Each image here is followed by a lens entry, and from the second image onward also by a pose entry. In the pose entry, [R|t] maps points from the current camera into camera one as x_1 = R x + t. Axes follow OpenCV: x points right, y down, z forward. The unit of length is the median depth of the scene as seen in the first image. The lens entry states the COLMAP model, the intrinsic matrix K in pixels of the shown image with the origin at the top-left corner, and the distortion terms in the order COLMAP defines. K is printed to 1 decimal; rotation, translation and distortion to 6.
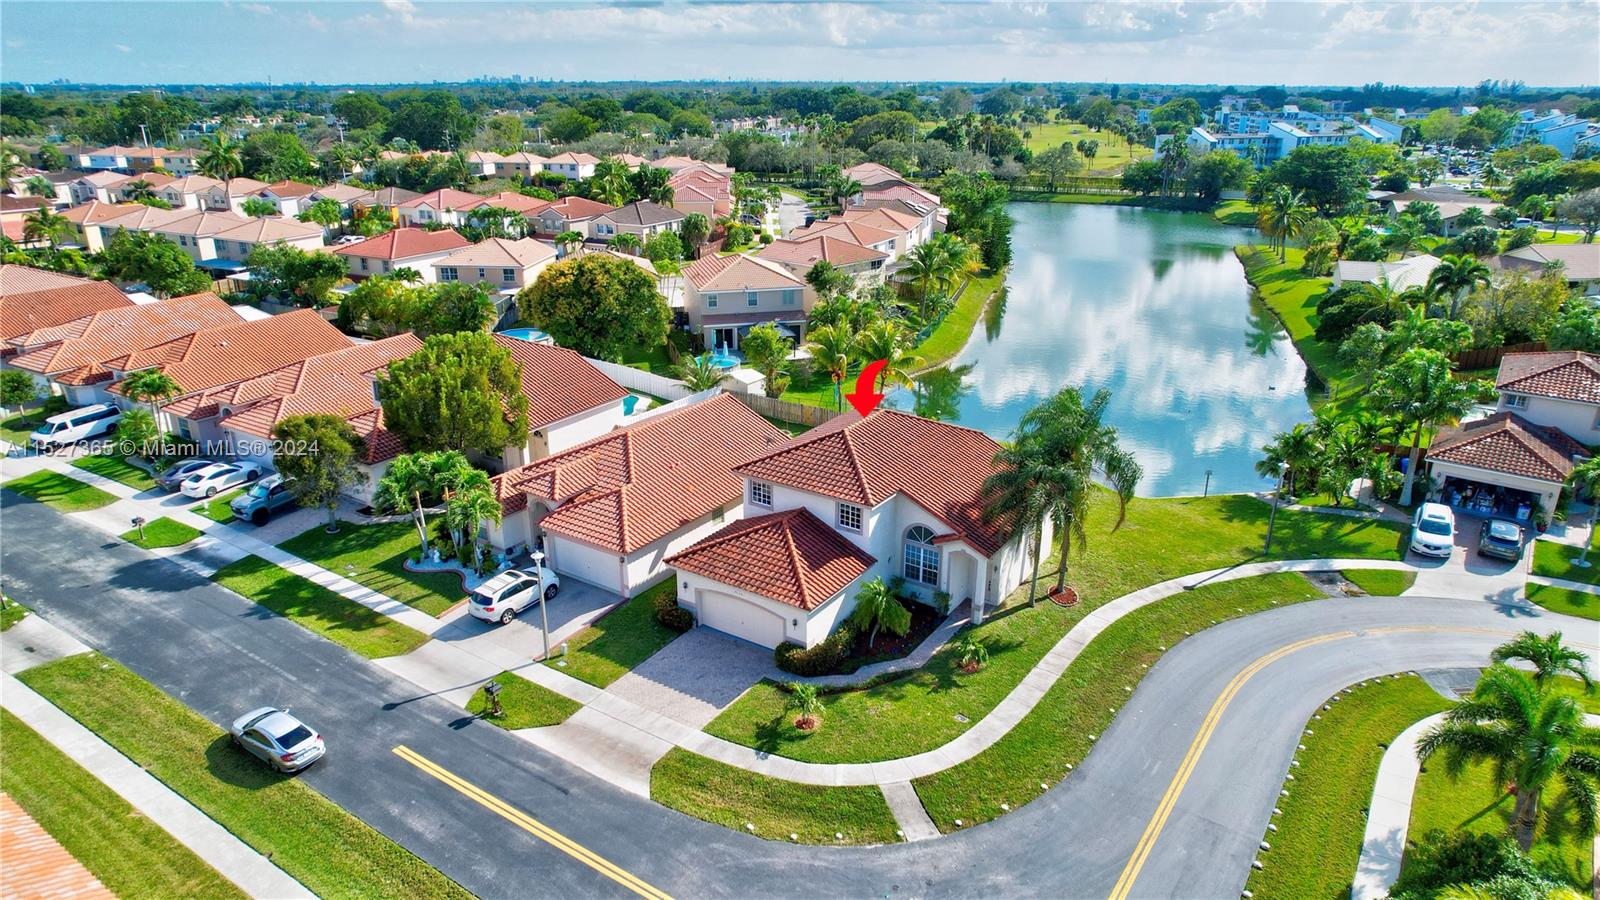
lens RADIAL K [[1025.4, 0, 794.3], [0, 1025.4, 450.4], [0, 0, 1]] dist [-0.084310, 0.081969]
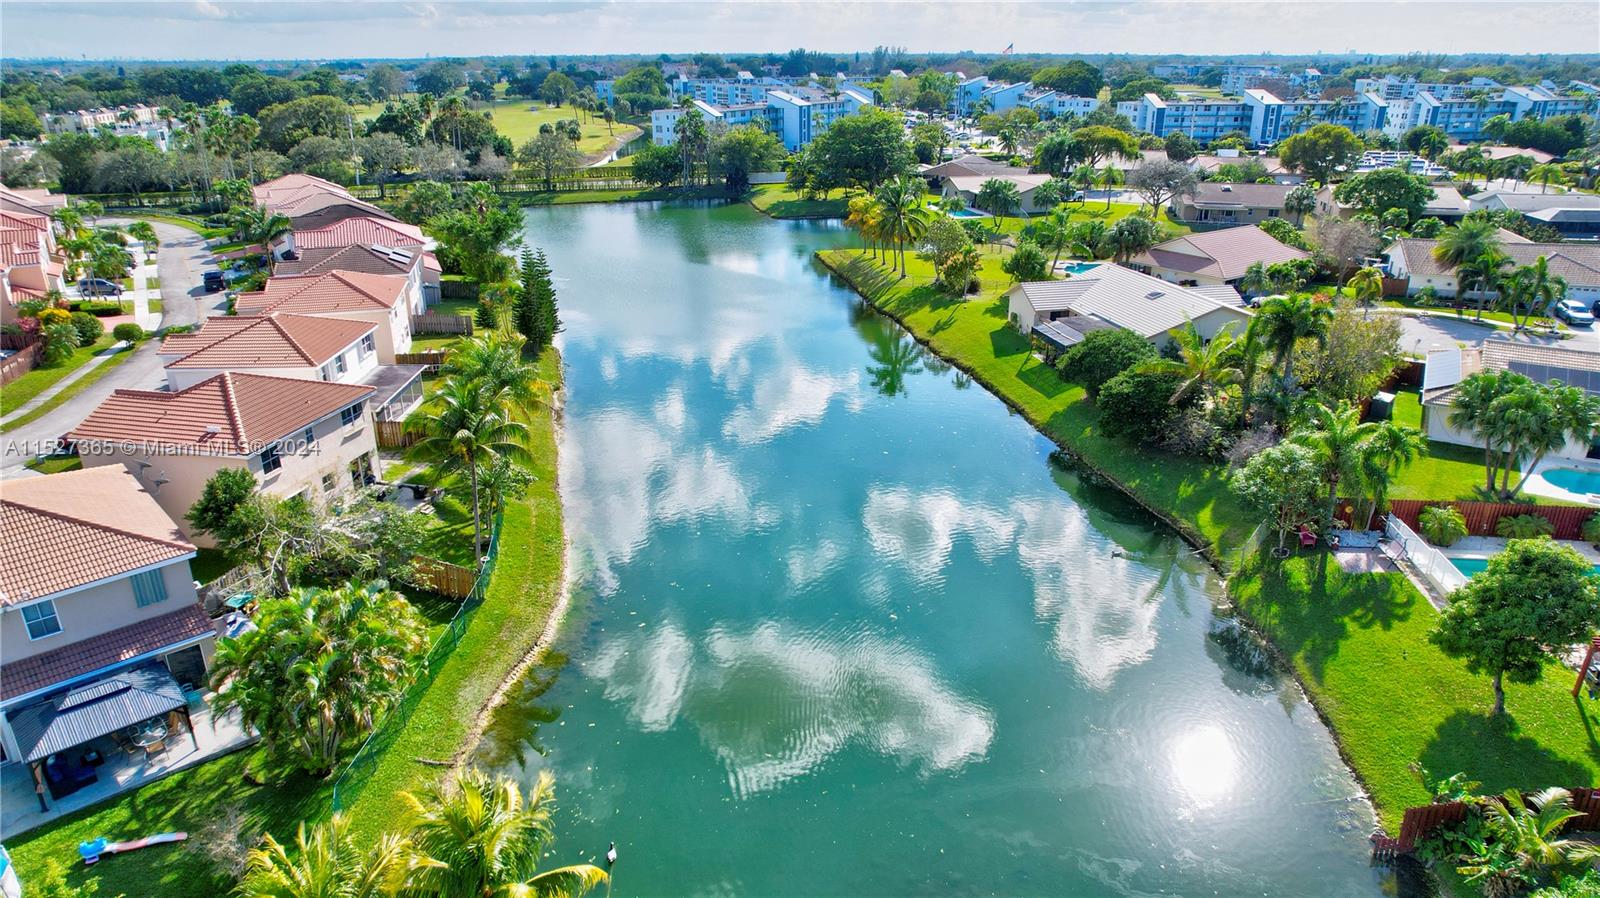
lens RADIAL K [[1025.4, 0, 794.3], [0, 1025.4, 449.4], [0, 0, 1]] dist [-0.084310, 0.081969]
pose [[0.868318, -0.185279, 0.460105, 0.071219], [0.174779, 0.982409, 0.065759, -0.305829], [-0.464195, 0.023317, 0.885426, 0.877467]]
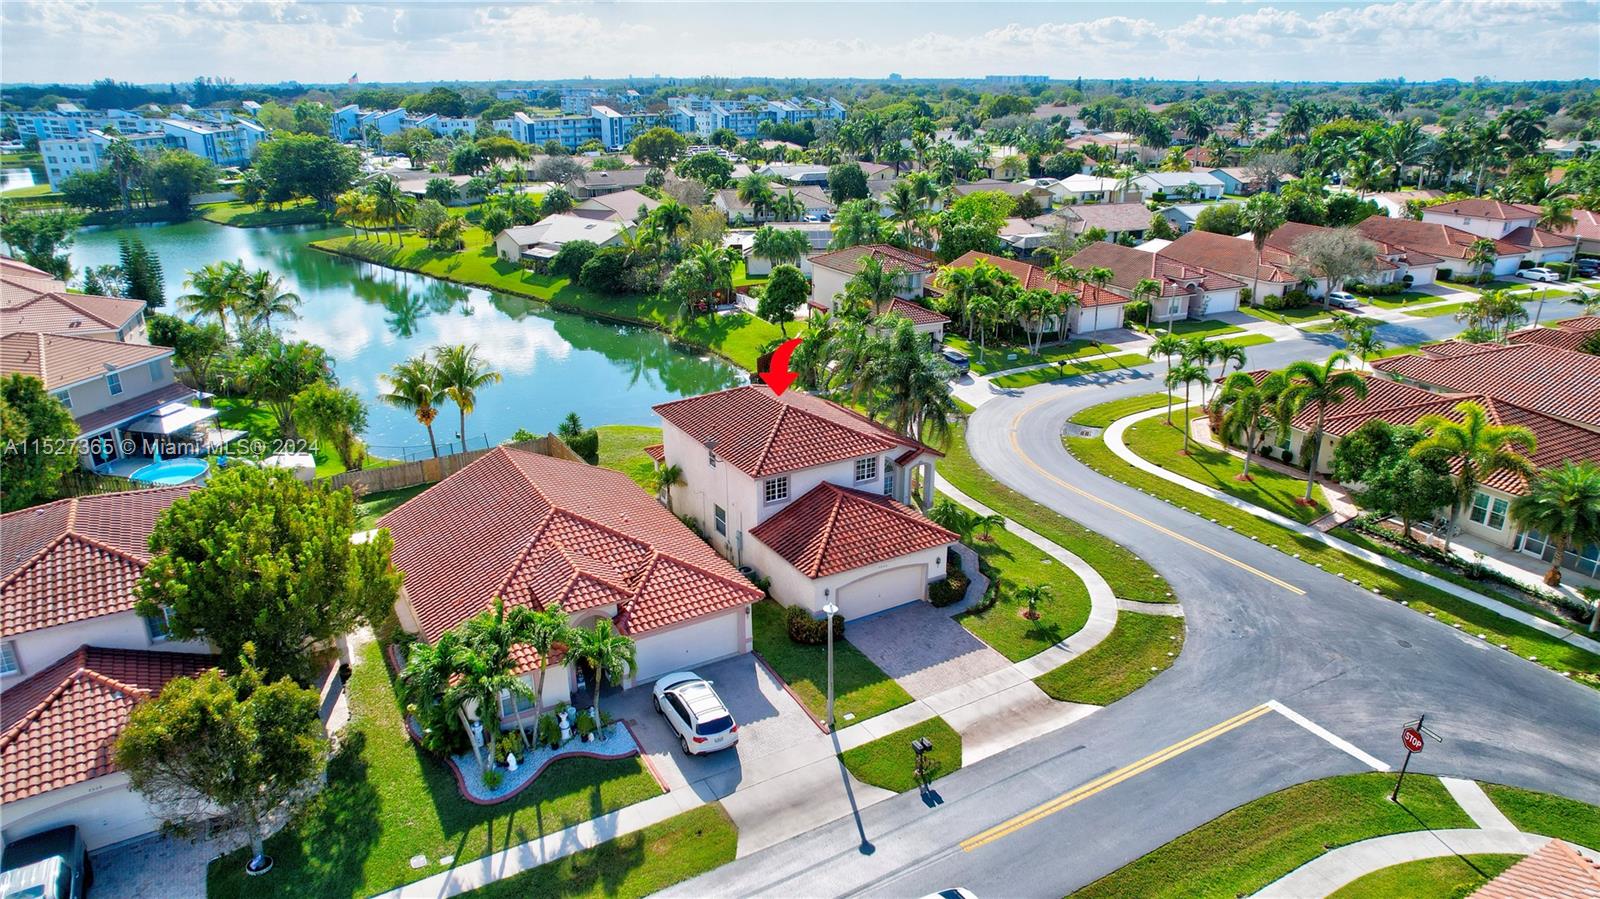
lens RADIAL K [[1025.4, 0, 794.3], [0, 1025.4, 449.9], [0, 0, 1]] dist [-0.084310, 0.081969]
pose [[0.433613, -0.313097, 0.844956, -0.719904], [0.311969, 0.931866, 0.185206, -0.144142], [-0.845373, 0.183292, 0.501746, 0.431326]]
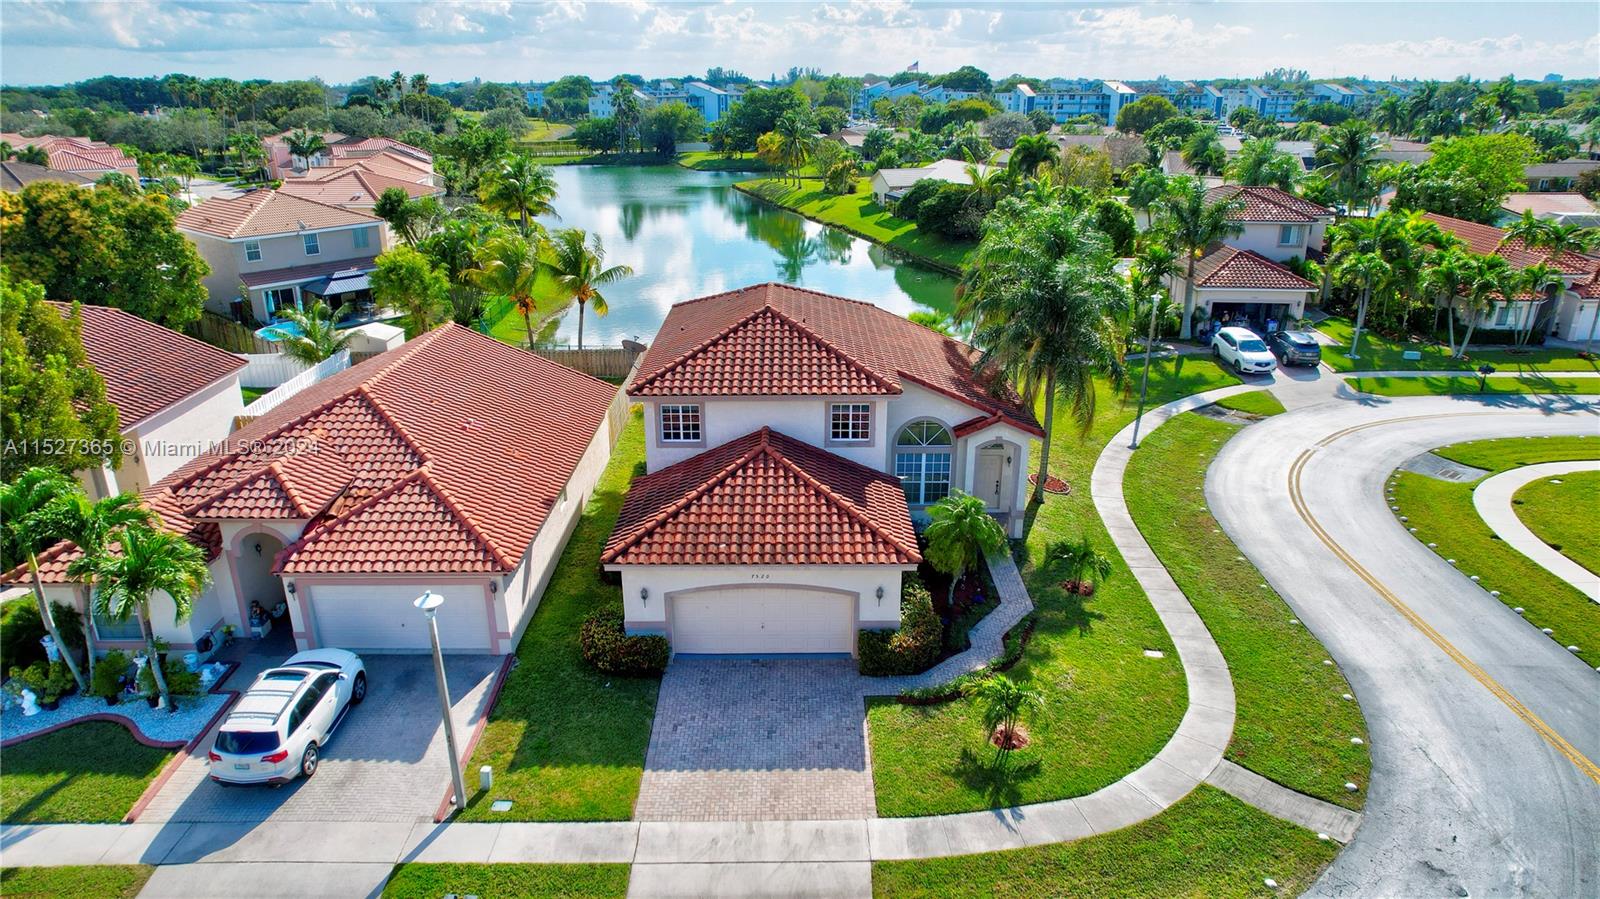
lens RADIAL K [[1025.4, 0, 794.3], [0, 1025.4, 449.9], [0, 0, 1]] dist [-0.084310, 0.081969]
pose [[0.828410, -0.196107, 0.524670, -0.260518], [0.197523, 0.978811, 0.053980, 0.032956], [-0.524139, 0.058917, 0.849592, 0.388778]]
